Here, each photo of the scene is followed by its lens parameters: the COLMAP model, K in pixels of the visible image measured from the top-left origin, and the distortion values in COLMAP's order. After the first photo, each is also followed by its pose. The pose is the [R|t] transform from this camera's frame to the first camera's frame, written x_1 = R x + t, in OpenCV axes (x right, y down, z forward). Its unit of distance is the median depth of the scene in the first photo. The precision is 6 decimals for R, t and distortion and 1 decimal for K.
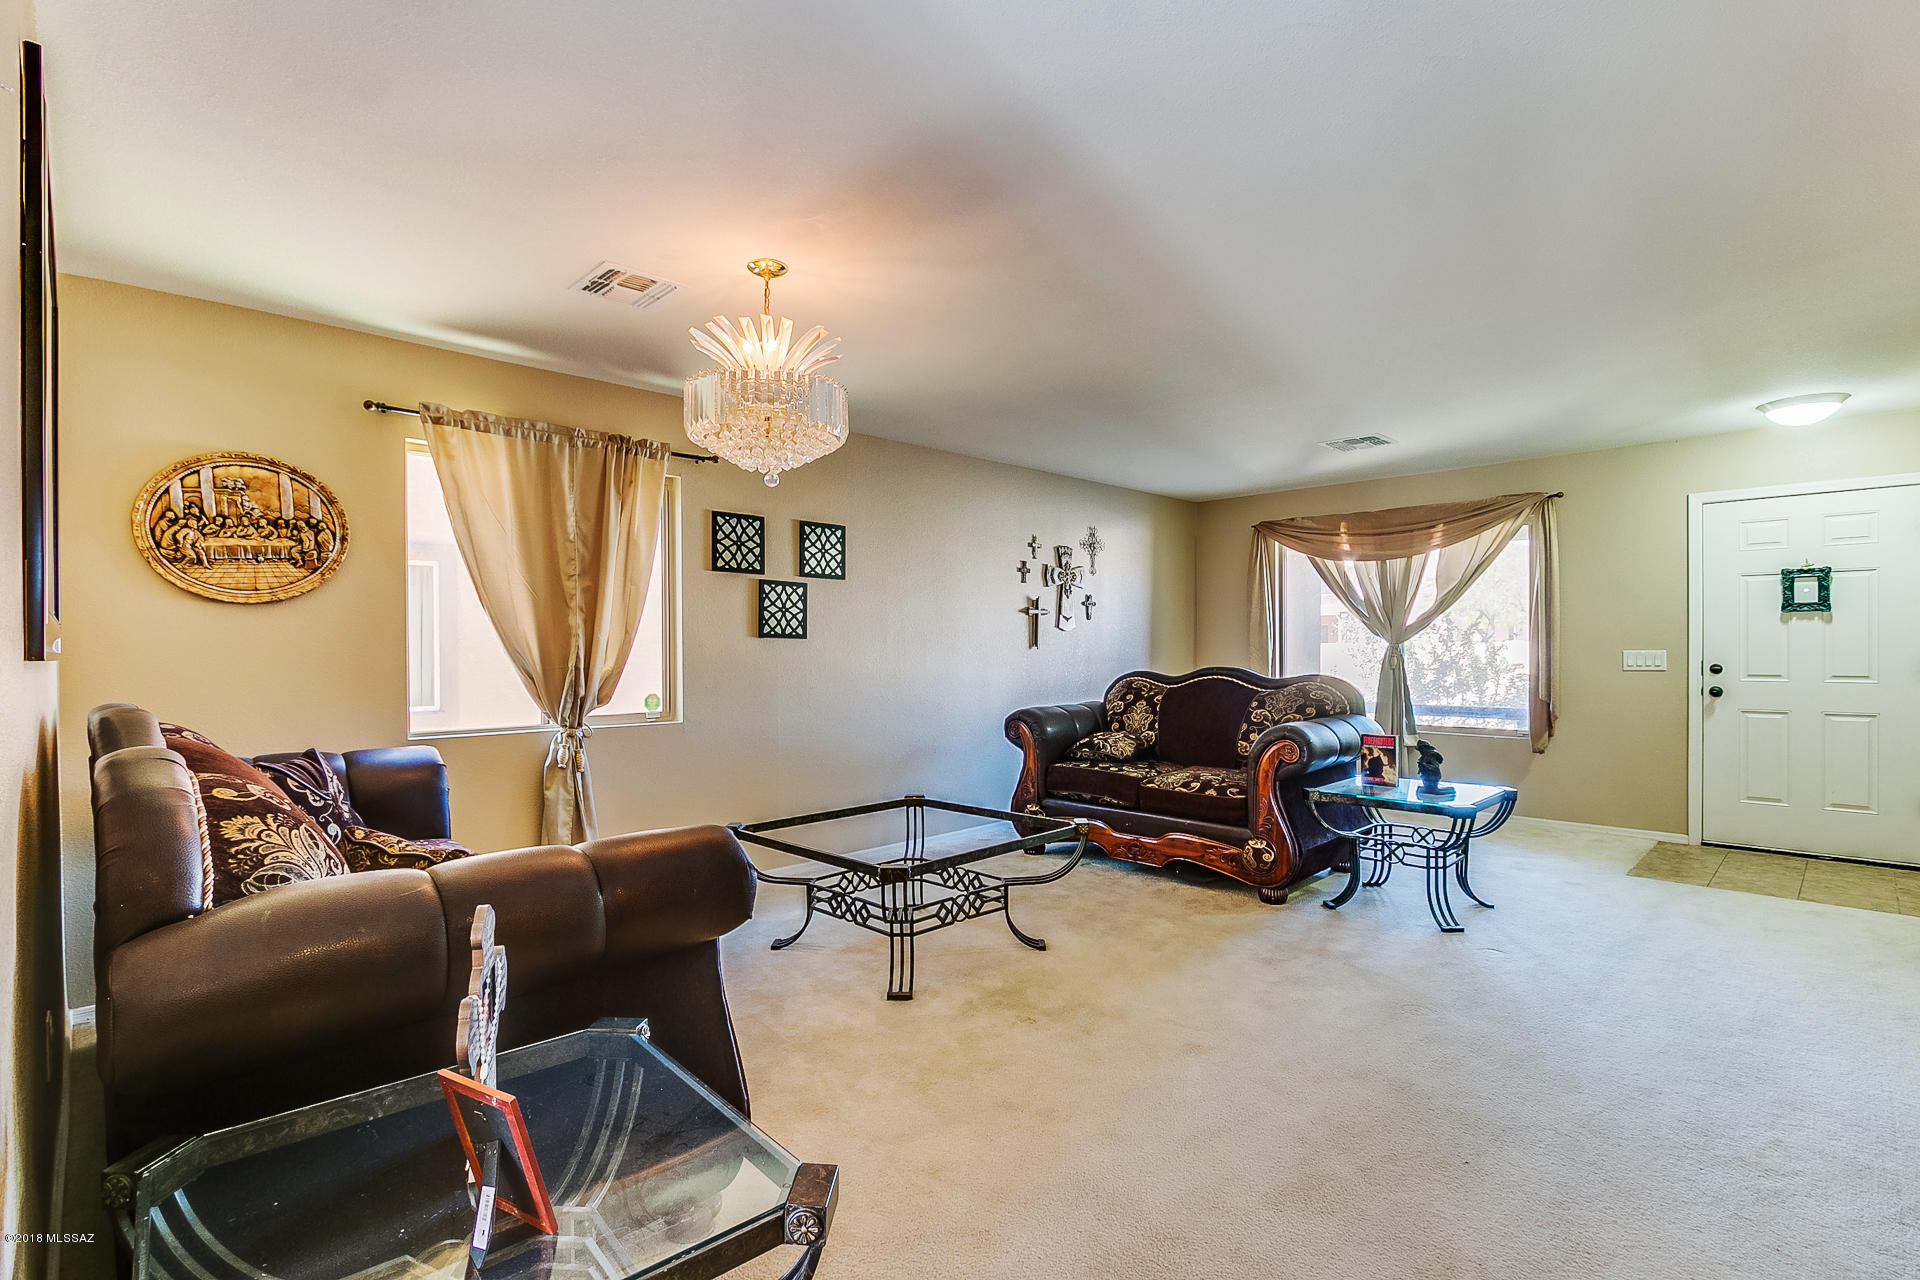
lens RADIAL K [[881.6, 0, 934.5], [0, 881.6, 655.0], [0, 0, 1]] dist [-0.018986, 0.000257]
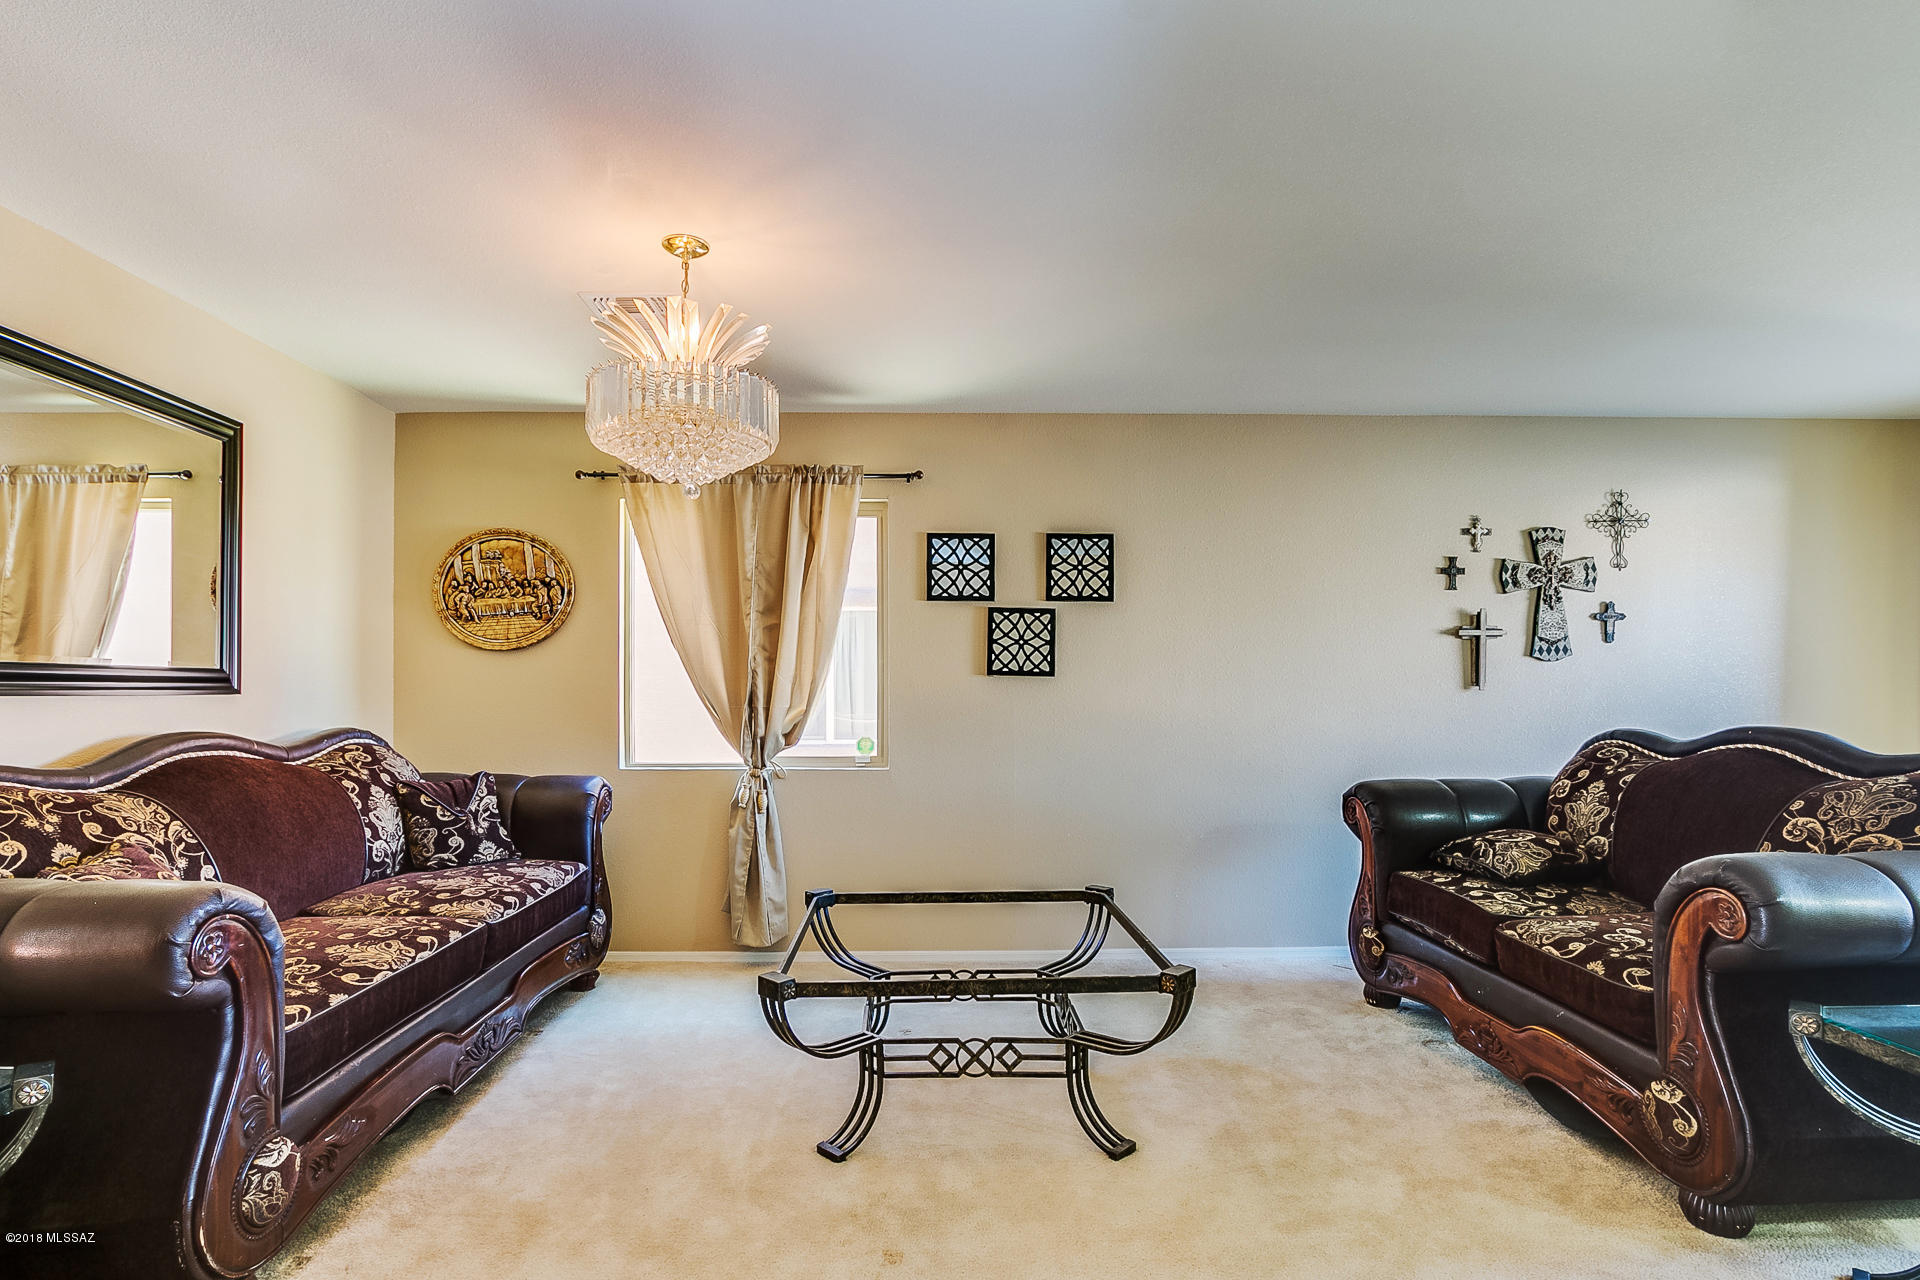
lens RADIAL K [[905.5, 0, 964.4], [0, 905.5, 684.9], [0, 0, 1]] dist [-0.017122, 0.001980]
pose [[0.739514, 0.000625, -0.673141, 0.373934], [-0.007481, 0.999945, -0.007290, -0.004006], [0.673100, 0.010426, 0.739478, 0.334925]]
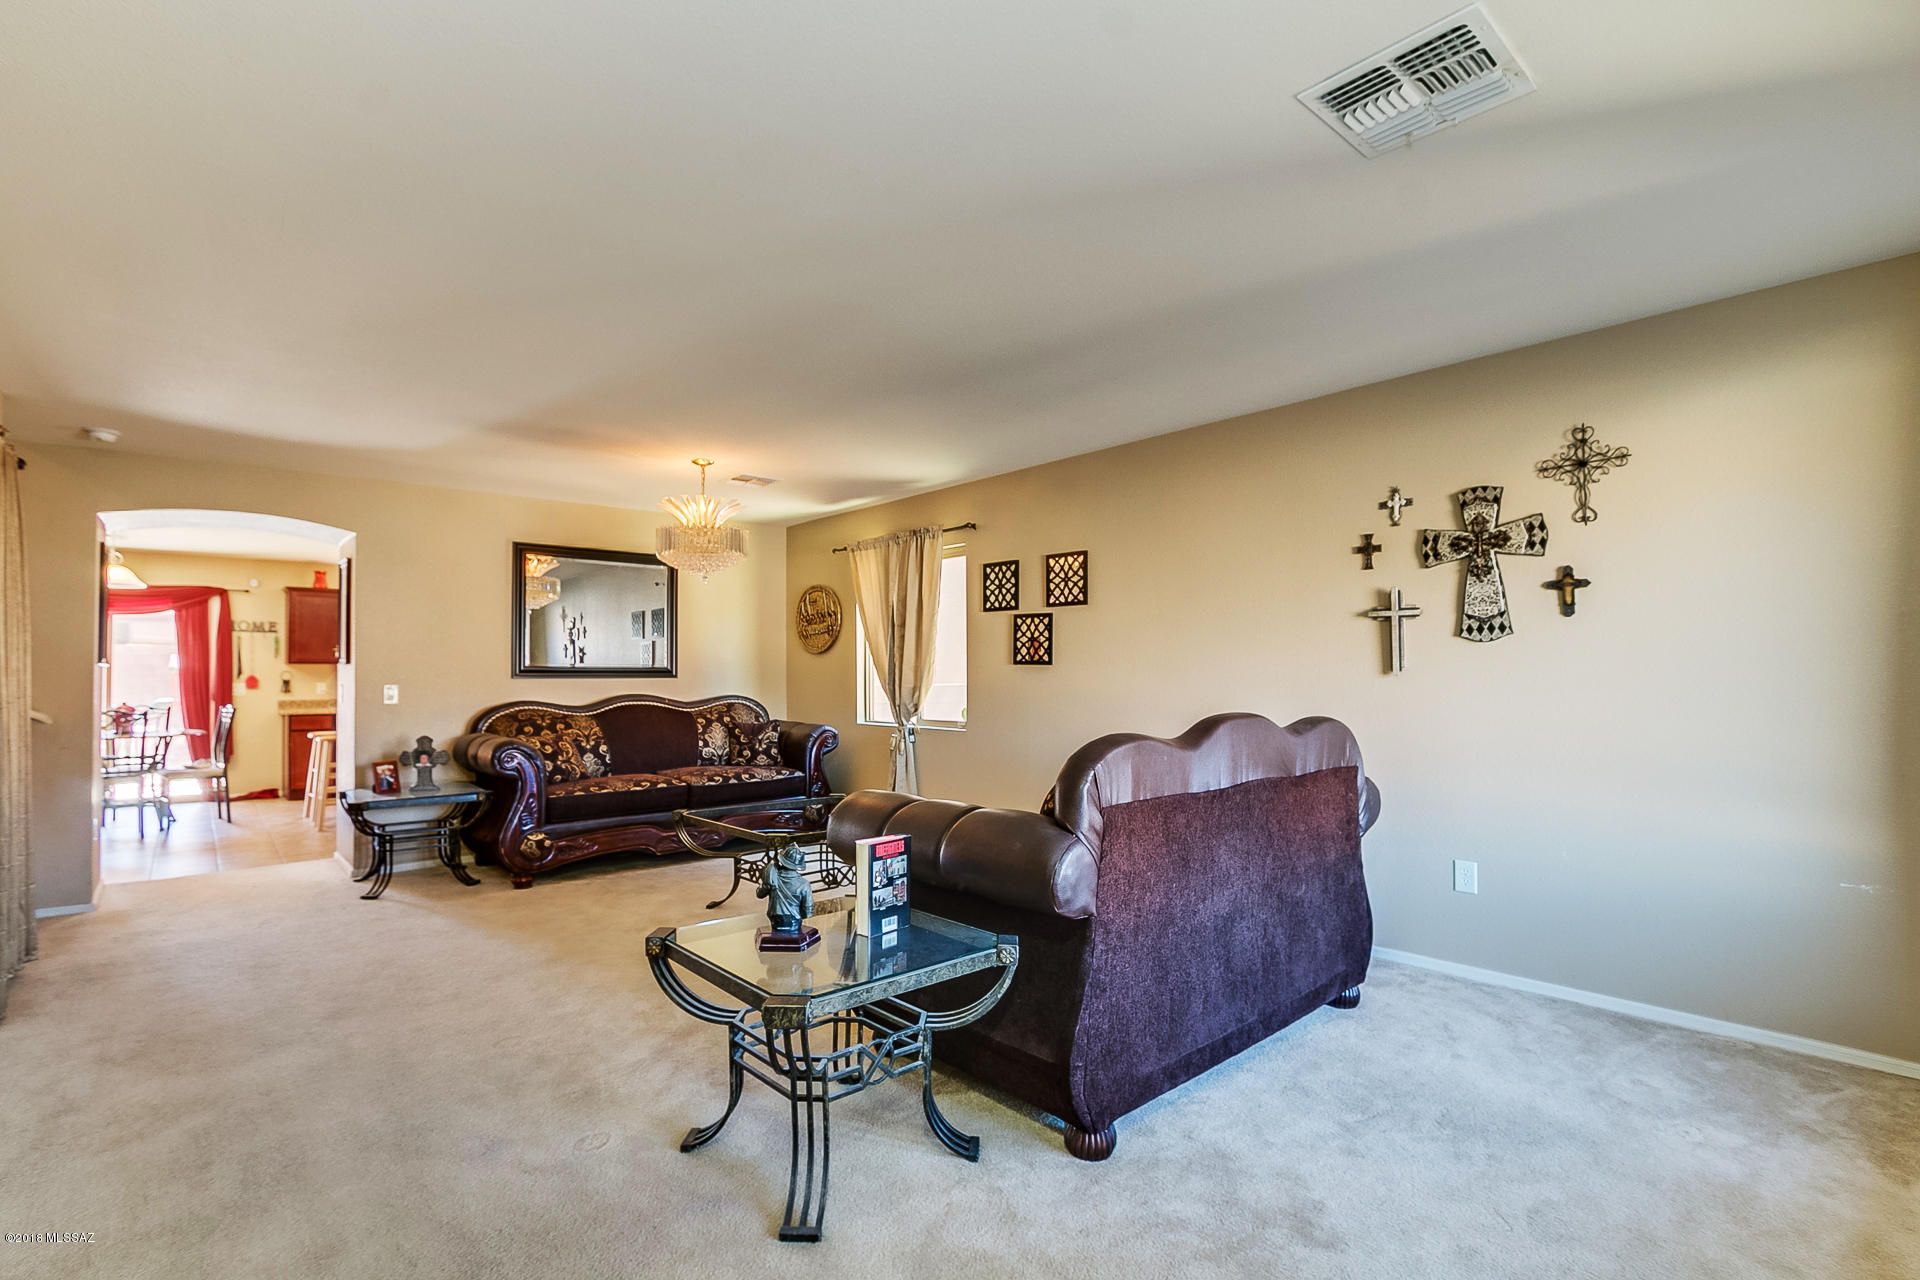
lens RADIAL K [[892.2, 0, 937.8], [0, 892.2, 655.3], [0, 0, 1]] dist [-0.005610, -0.000989]
pose [[-0.041007, -0.015864, -0.999033, 0.973200], [-0.002843, 0.999872, -0.015760, -0.013349], [0.999155, 0.002194, -0.041047, 0.944276]]
